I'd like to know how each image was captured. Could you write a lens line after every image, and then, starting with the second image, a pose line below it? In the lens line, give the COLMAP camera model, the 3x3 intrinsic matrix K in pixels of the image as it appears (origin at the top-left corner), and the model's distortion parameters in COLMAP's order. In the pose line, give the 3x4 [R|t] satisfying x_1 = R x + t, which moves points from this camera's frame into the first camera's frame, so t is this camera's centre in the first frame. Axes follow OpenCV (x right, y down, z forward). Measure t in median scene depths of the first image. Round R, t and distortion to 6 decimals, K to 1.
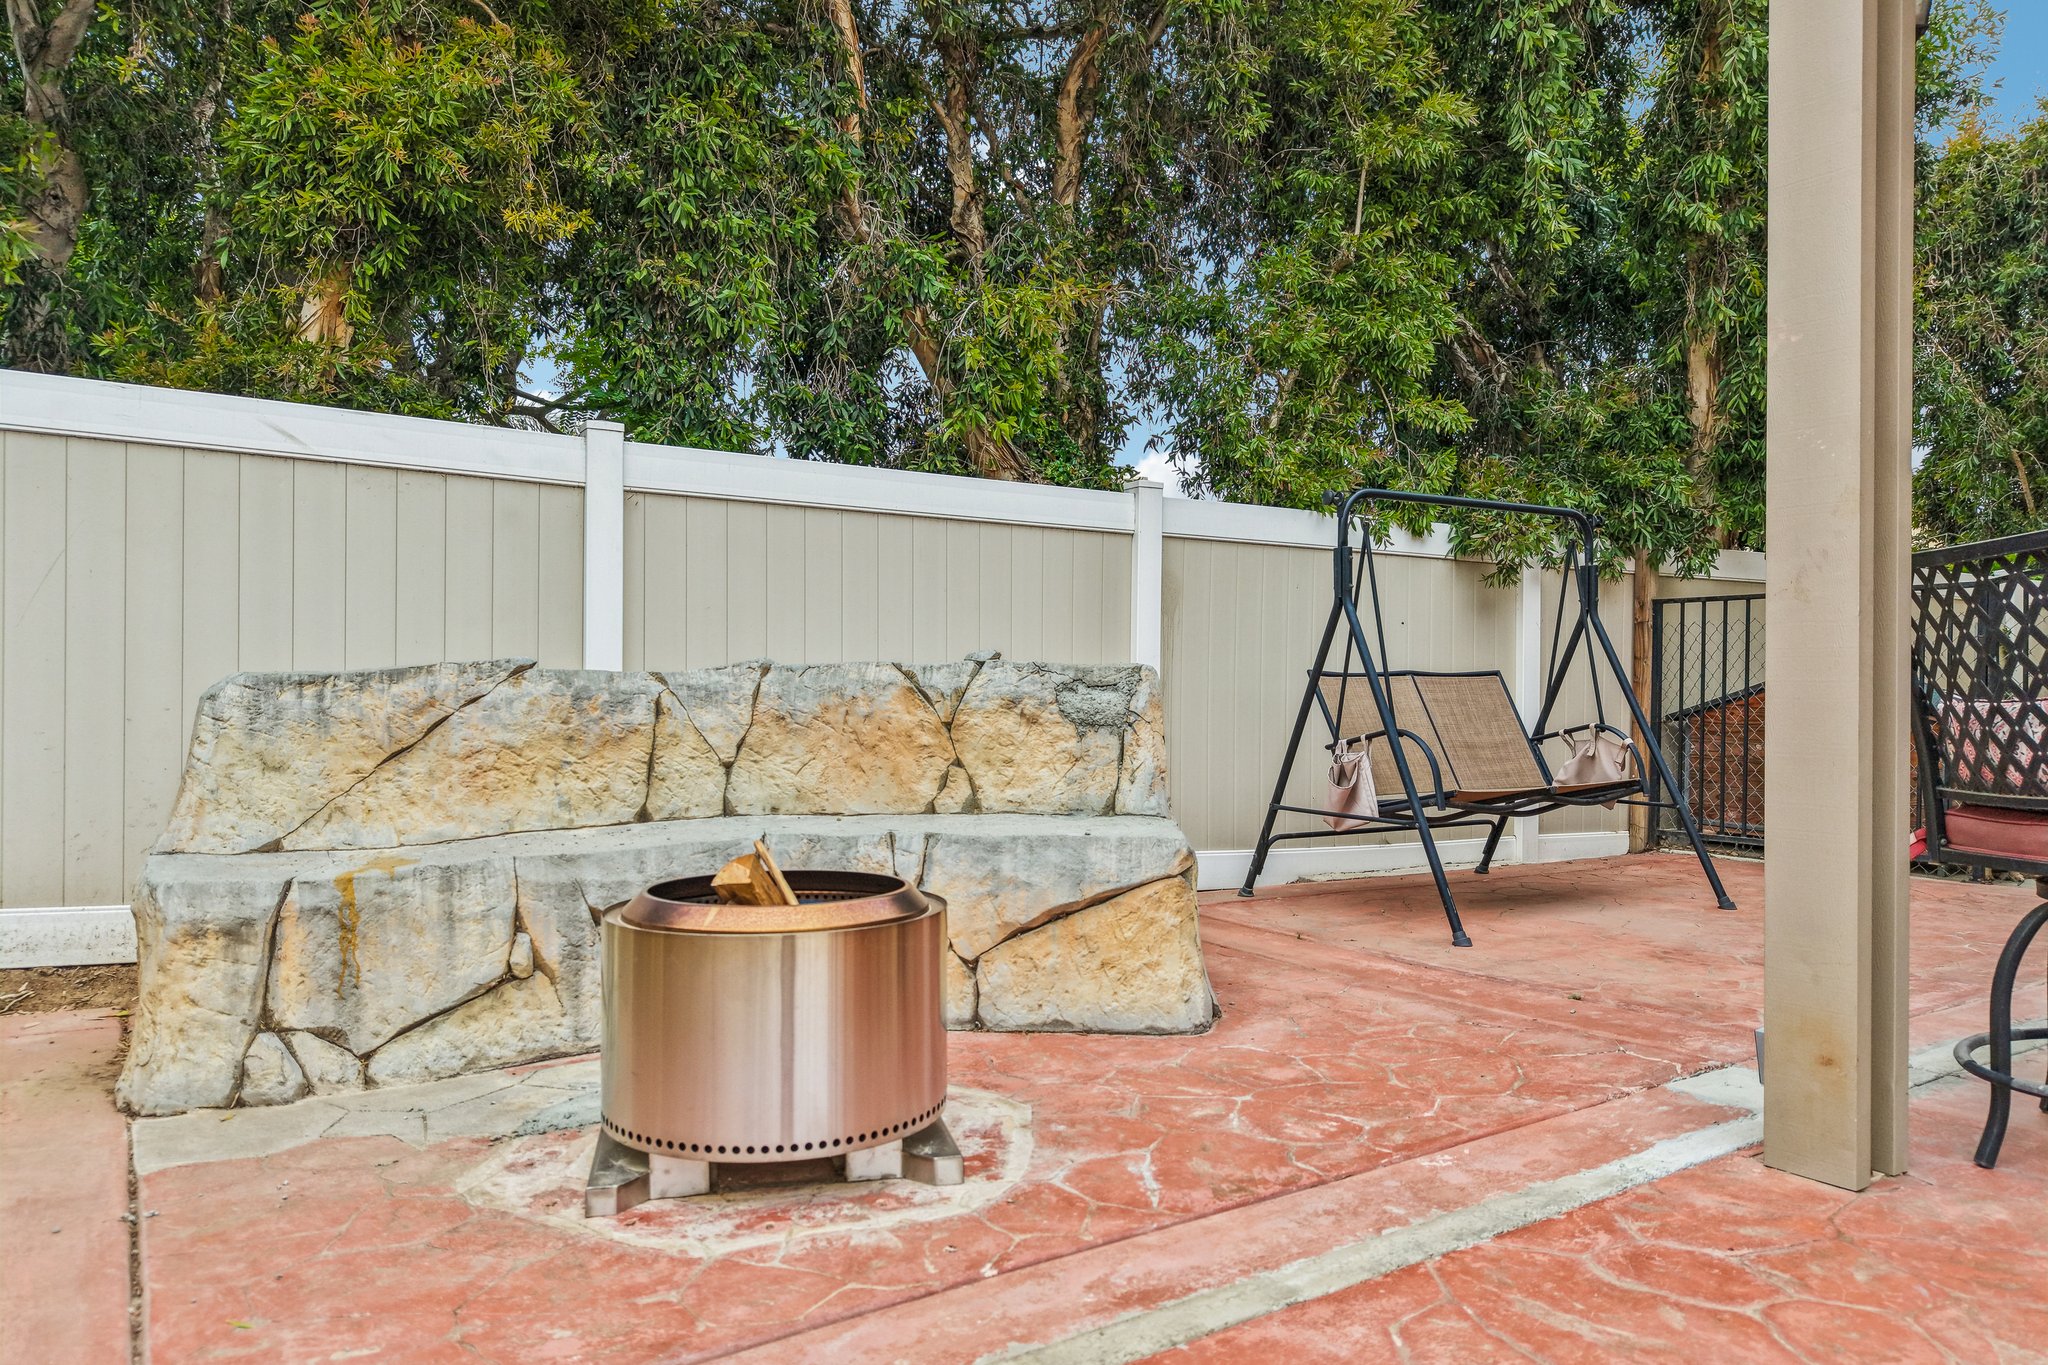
lens RADIAL K [[1370.0, 0, 1024.9], [0, 1370.0, 688.9], [0, 0, 1]] dist [0.044372, -0.062205]
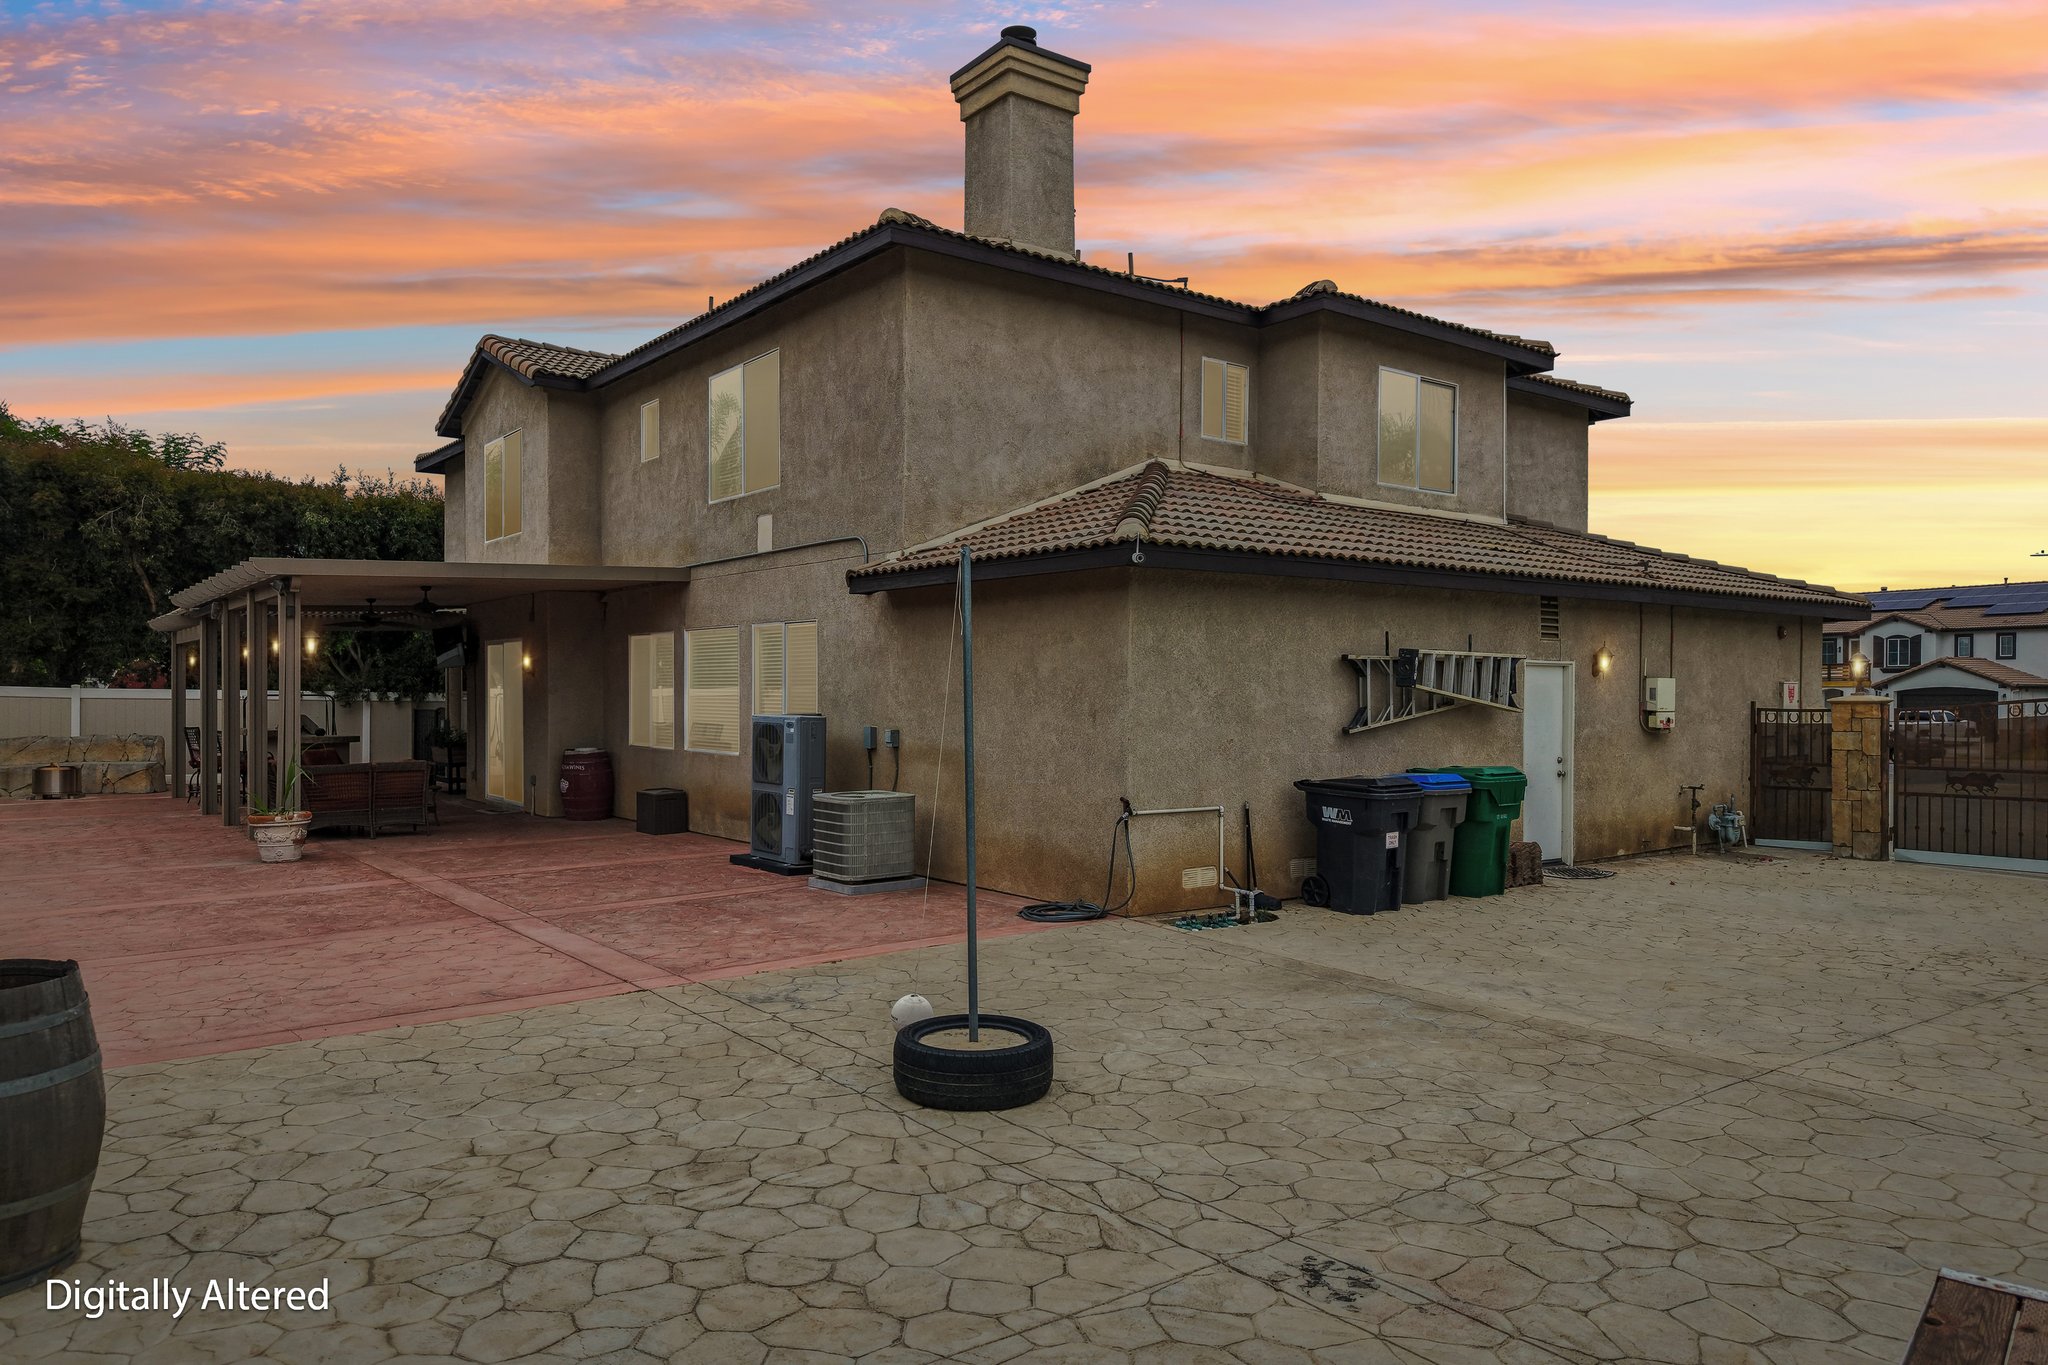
lens RADIAL K [[1355.3, 0, 1015.7], [0, 1355.3, 684.7], [0, 0, 1]] dist [0.062990, -0.060884]
pose [[0.998521, -0.000722, 0.054355, 3.806412], [0.000922, 0.999993, -0.003645, -0.229872], [-0.054352, 0.003690, 0.998515, -5.623077]]
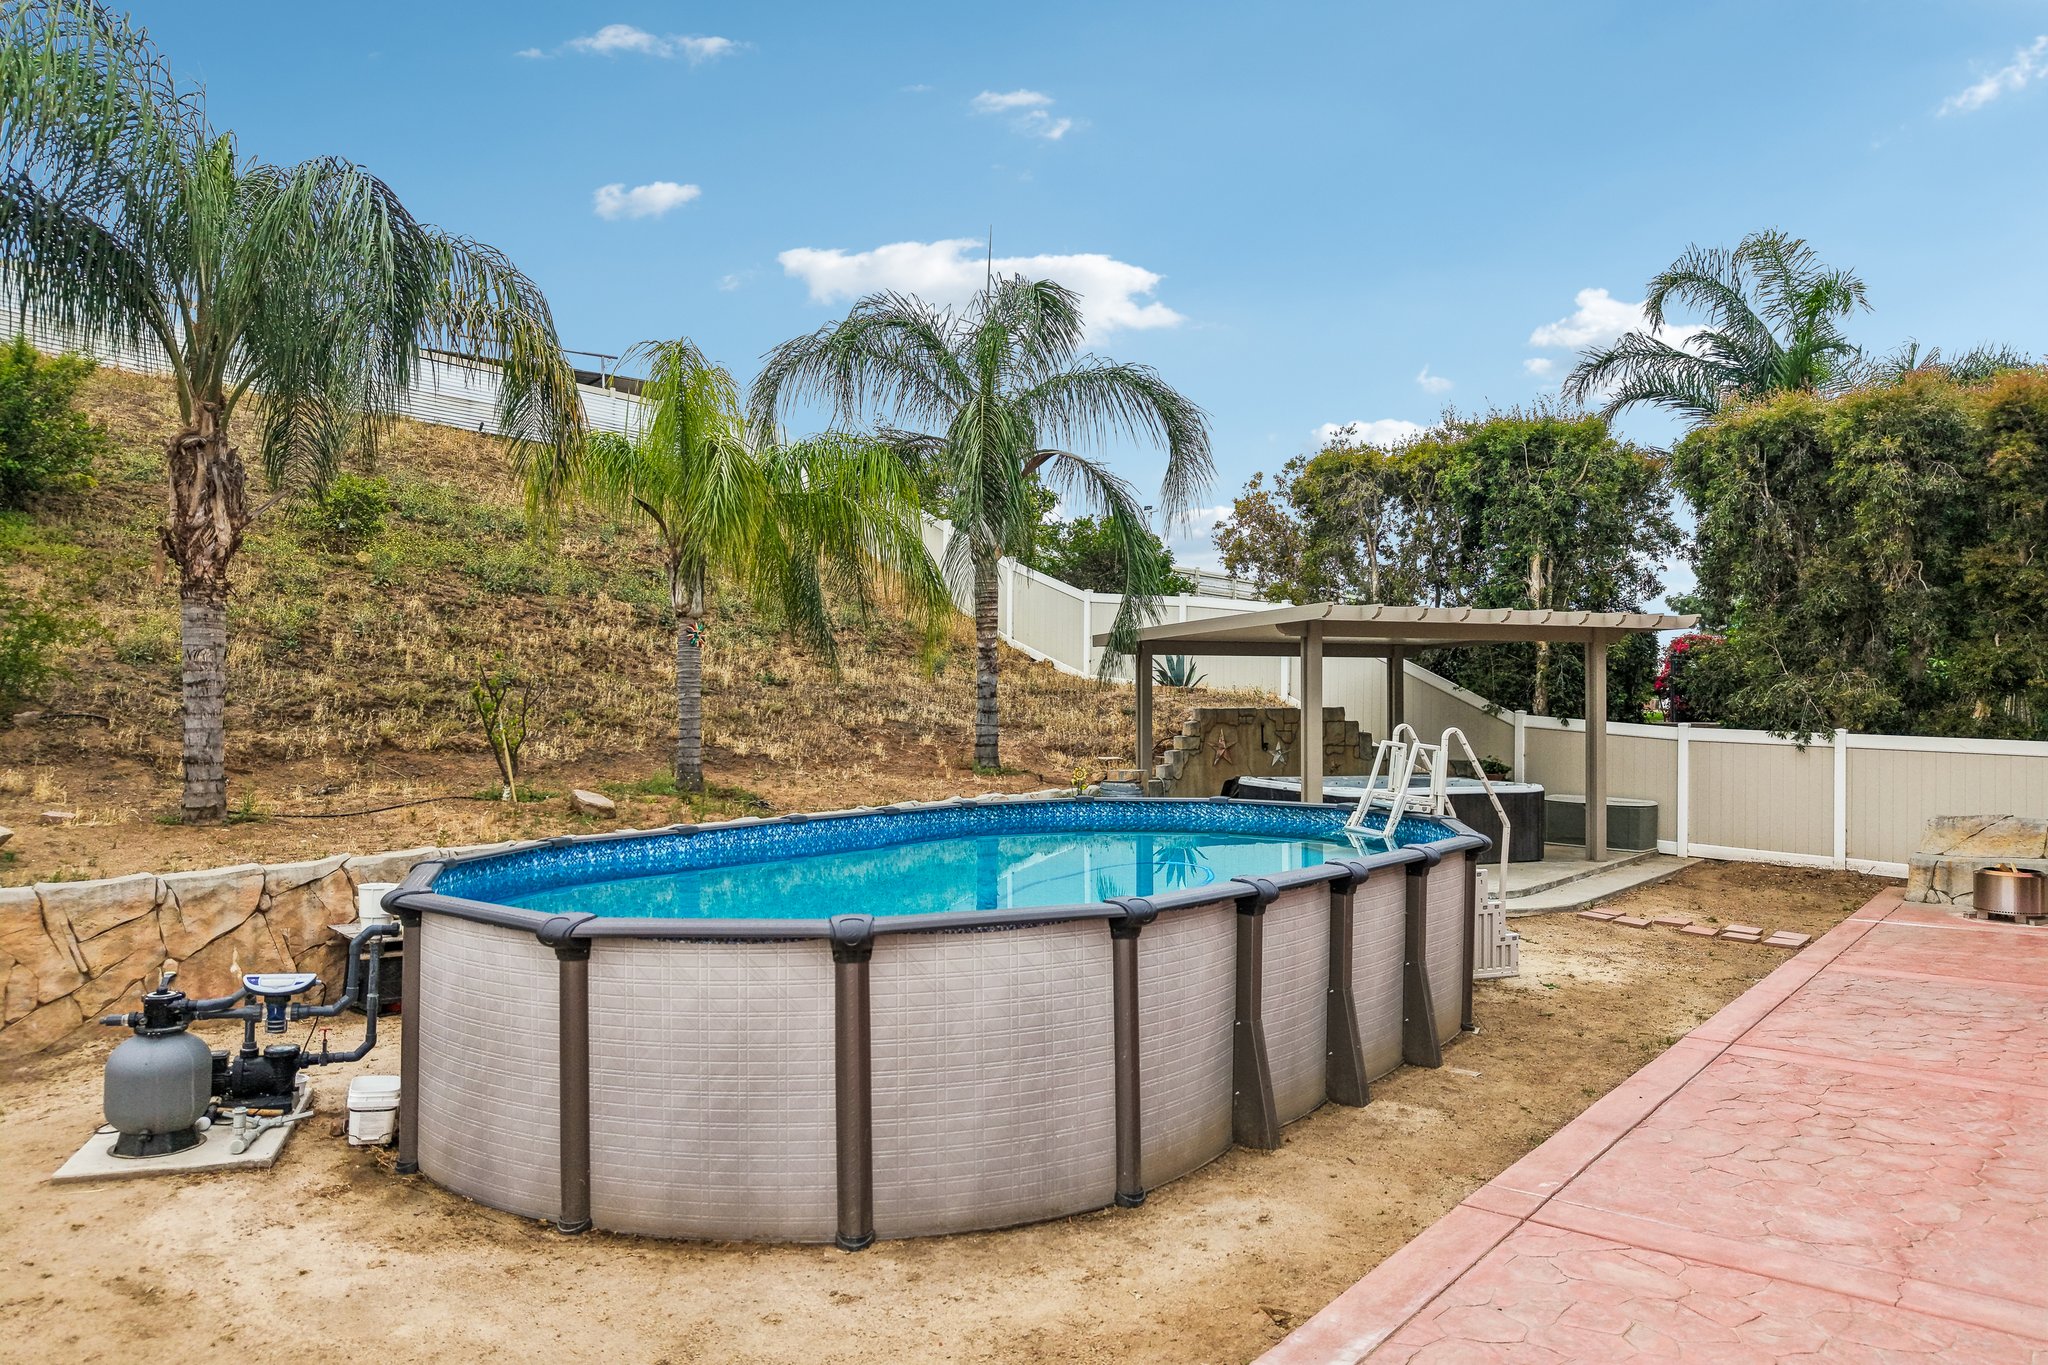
lens RADIAL K [[1374.7, 0, 1027.5], [0, 1374.7, 710.5], [0, 0, 1]] dist [0.033674, -0.056132]
pose [[0.296327, 0.001941, -0.955085, 2.785700], [0.001658, 0.999995, 0.002547, -0.360355], [0.955085, -0.002339, 0.296323, -3.091772]]
